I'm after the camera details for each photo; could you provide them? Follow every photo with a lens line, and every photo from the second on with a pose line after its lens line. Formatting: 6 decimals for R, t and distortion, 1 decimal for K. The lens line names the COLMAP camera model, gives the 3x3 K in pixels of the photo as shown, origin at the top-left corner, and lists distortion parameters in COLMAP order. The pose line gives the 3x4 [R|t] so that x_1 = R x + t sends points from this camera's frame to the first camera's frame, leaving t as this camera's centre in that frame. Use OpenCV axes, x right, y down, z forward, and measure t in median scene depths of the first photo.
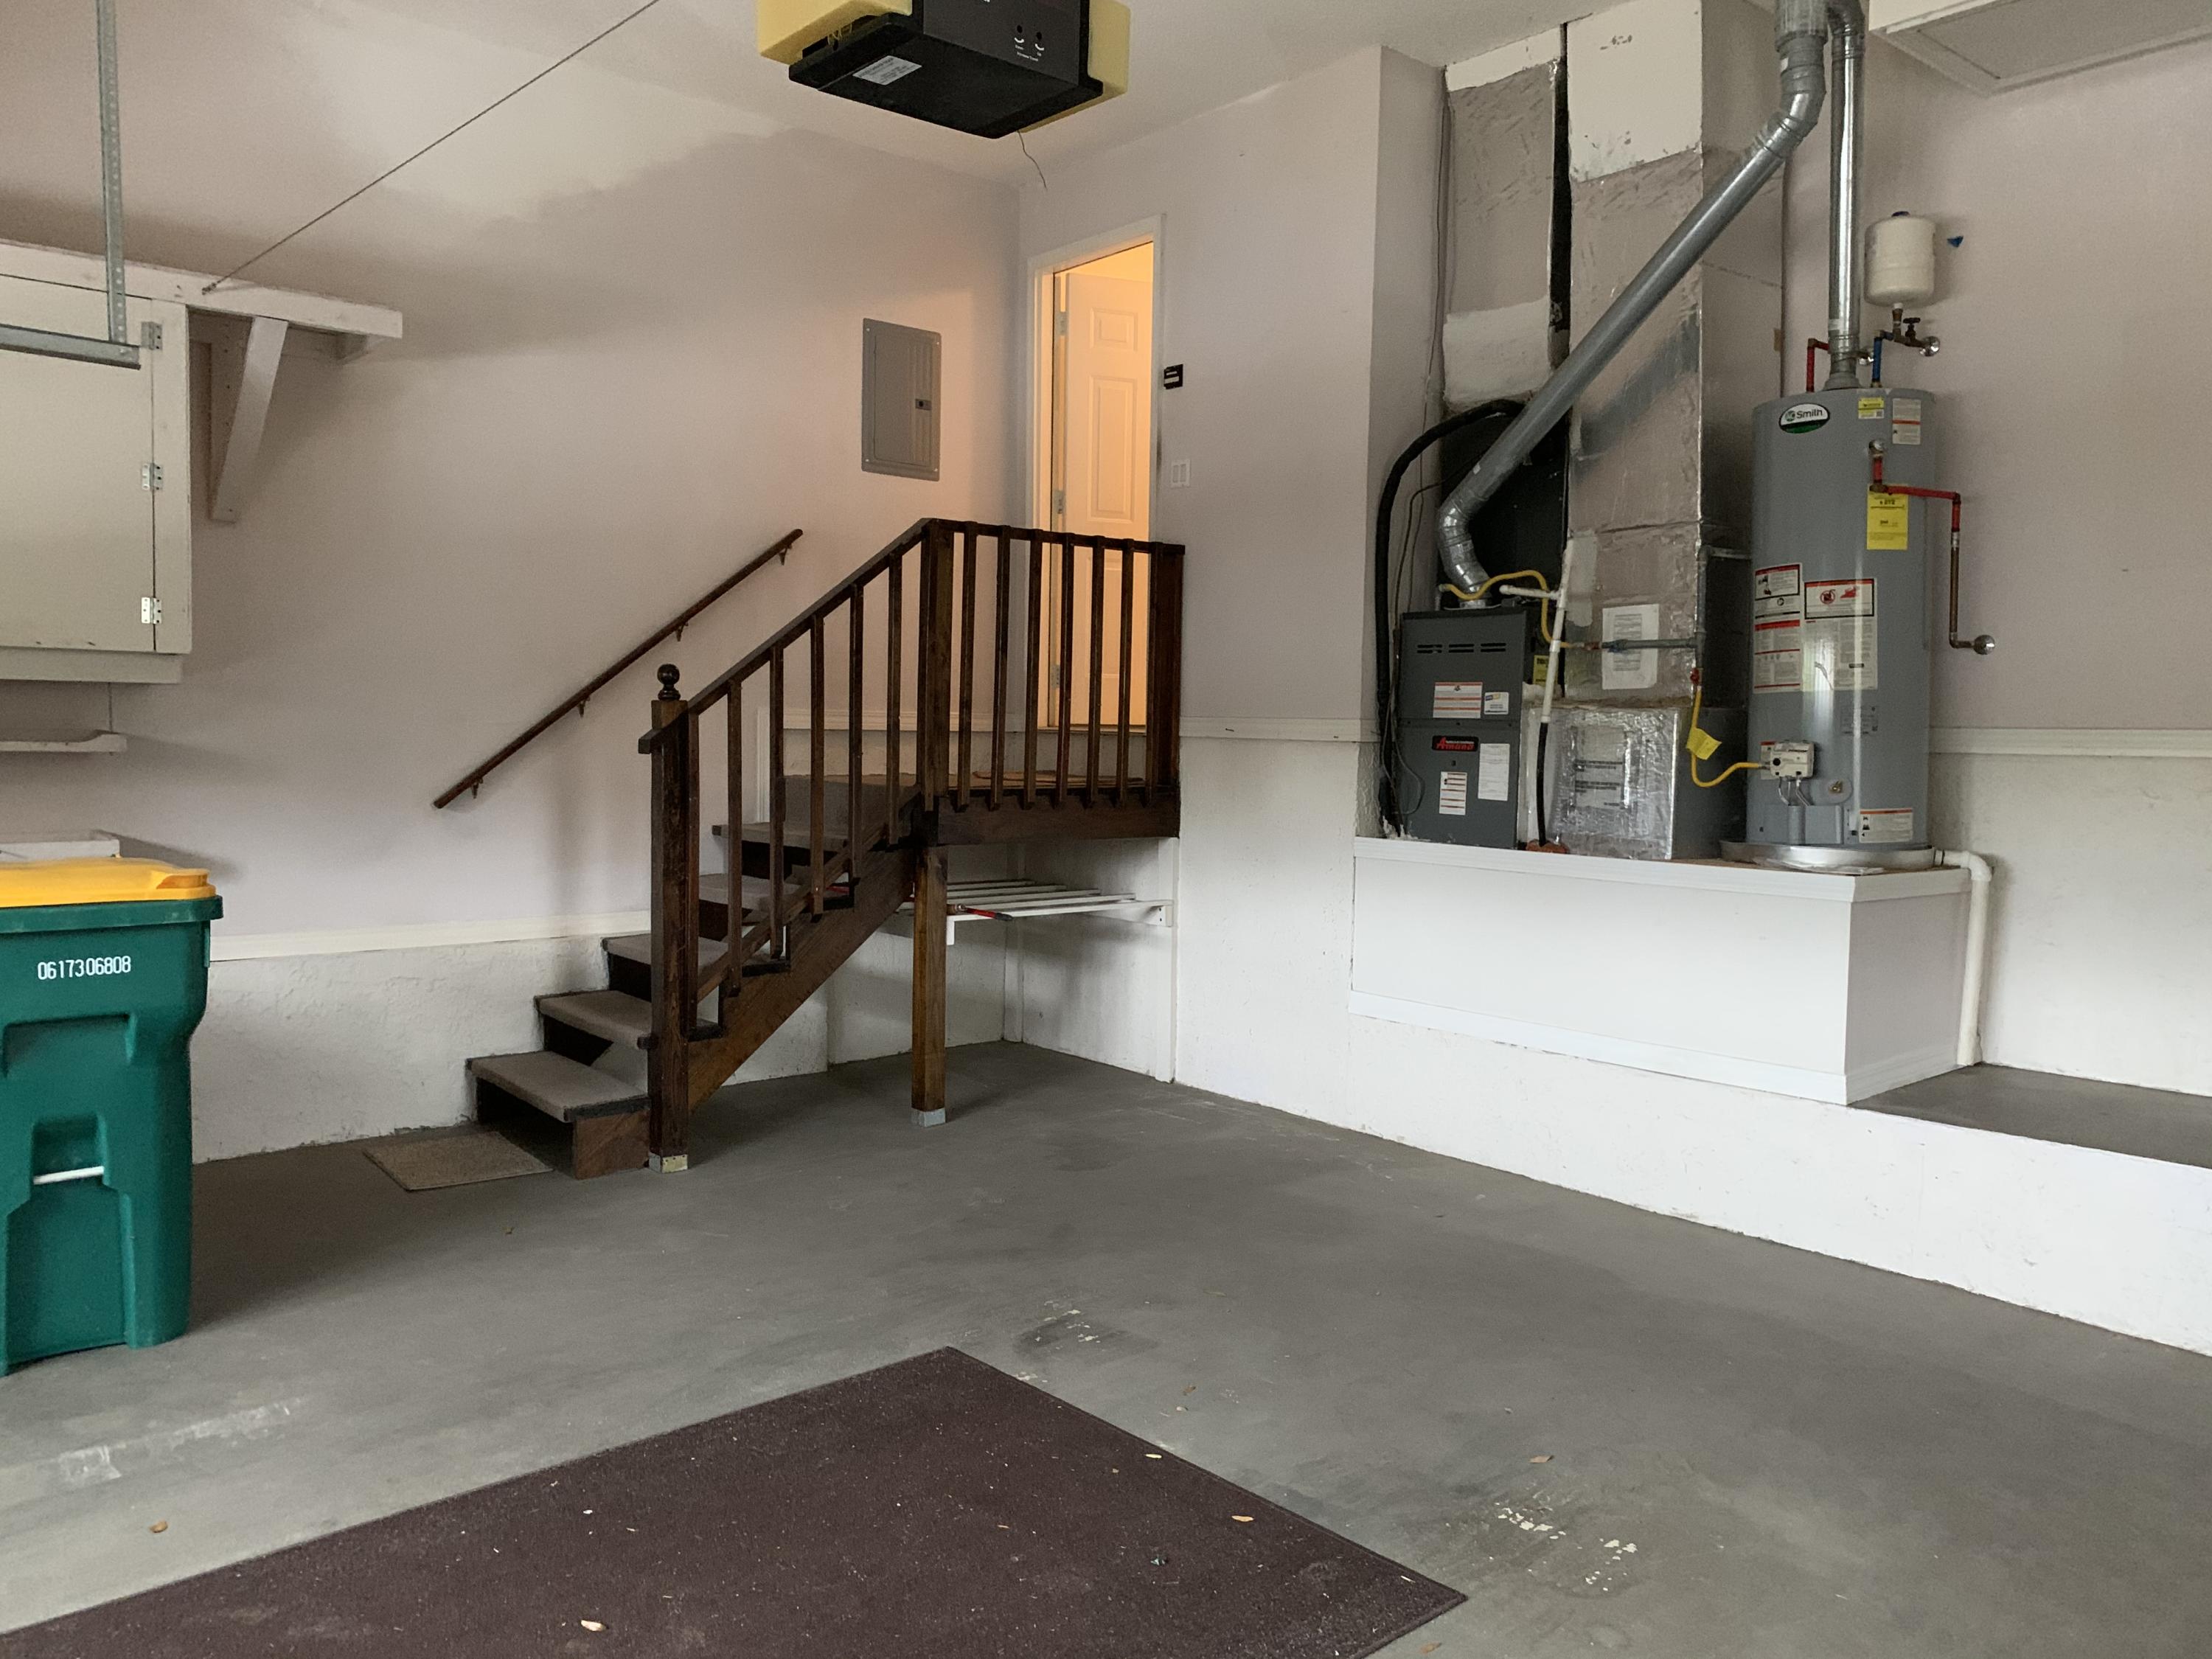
lens RADIAL K [[1702.3, 0, 1107.1], [0, 1702.3, 829.3], [0, 0, 1]] dist [0.041531, -0.045331]
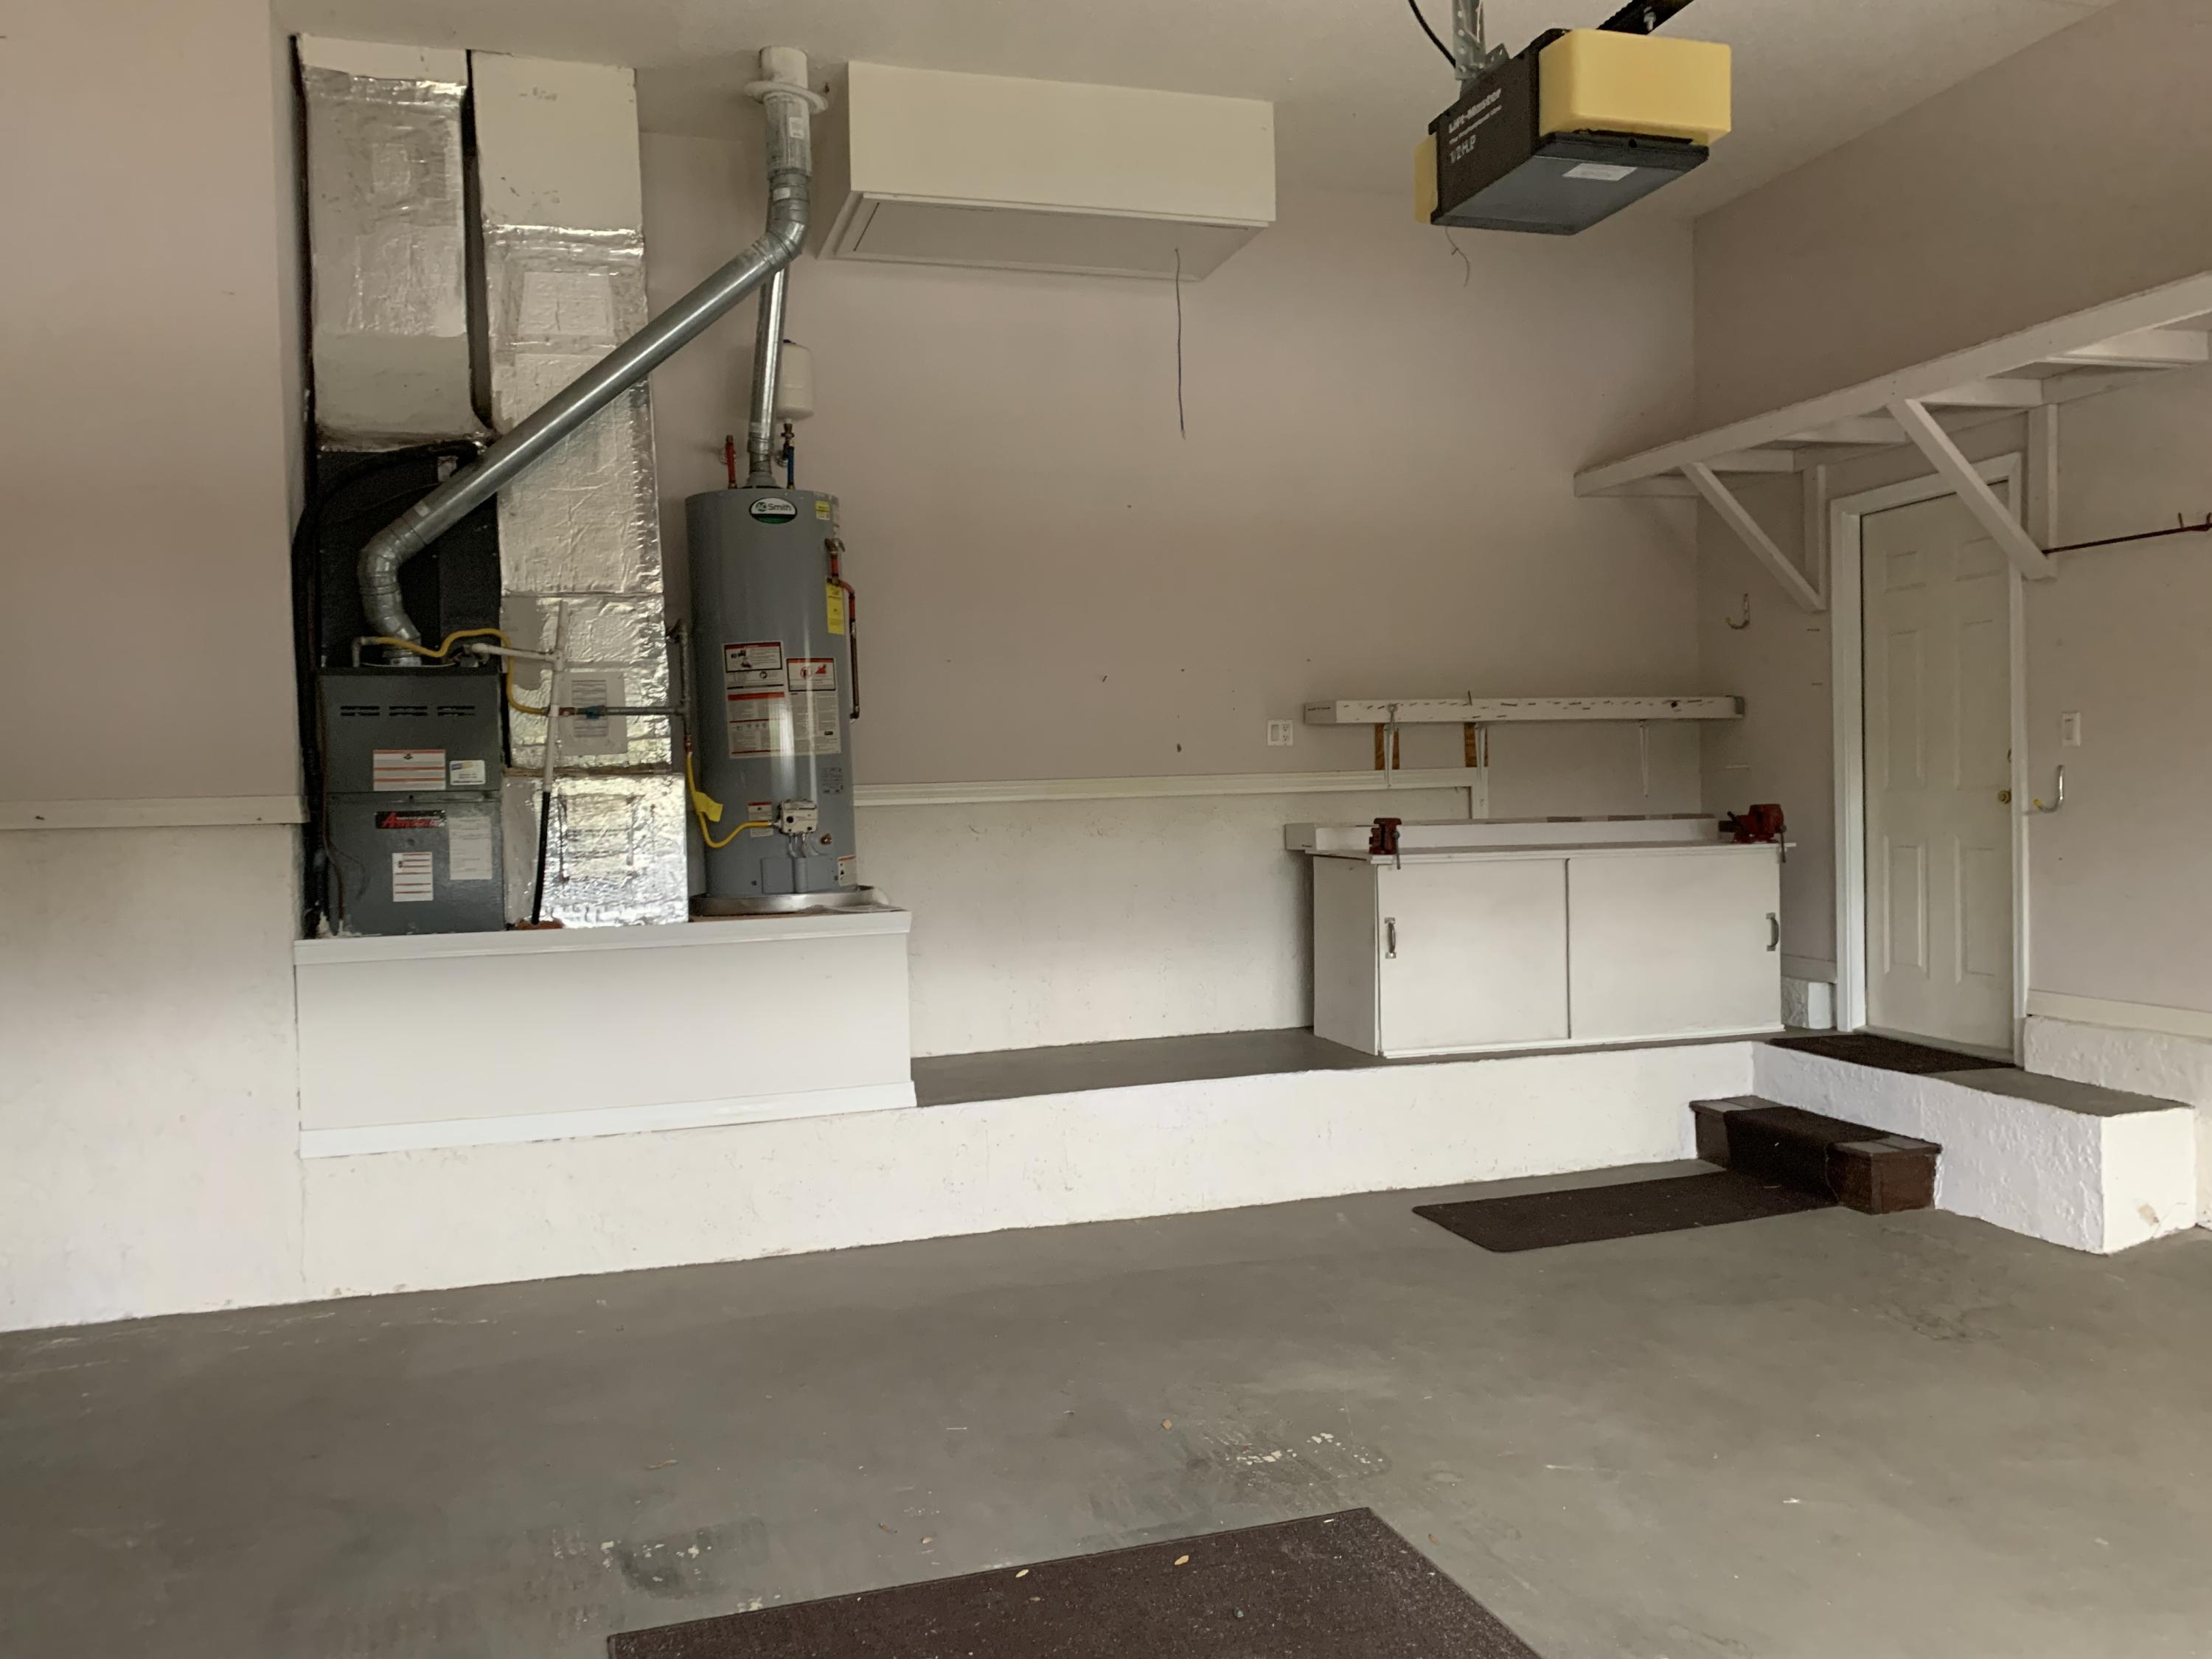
lens RADIAL K [[1702.3, 0, 1108.1], [0, 1702.3, 837.6], [0, 0, 1]] dist [0.041531, -0.045331]
pose [[0.397480, -0.054320, 0.916002, -0.519154], [0.086282, 0.996036, 0.021627, -0.033185], [-0.913545, 0.070438, 0.400591, 0.363947]]
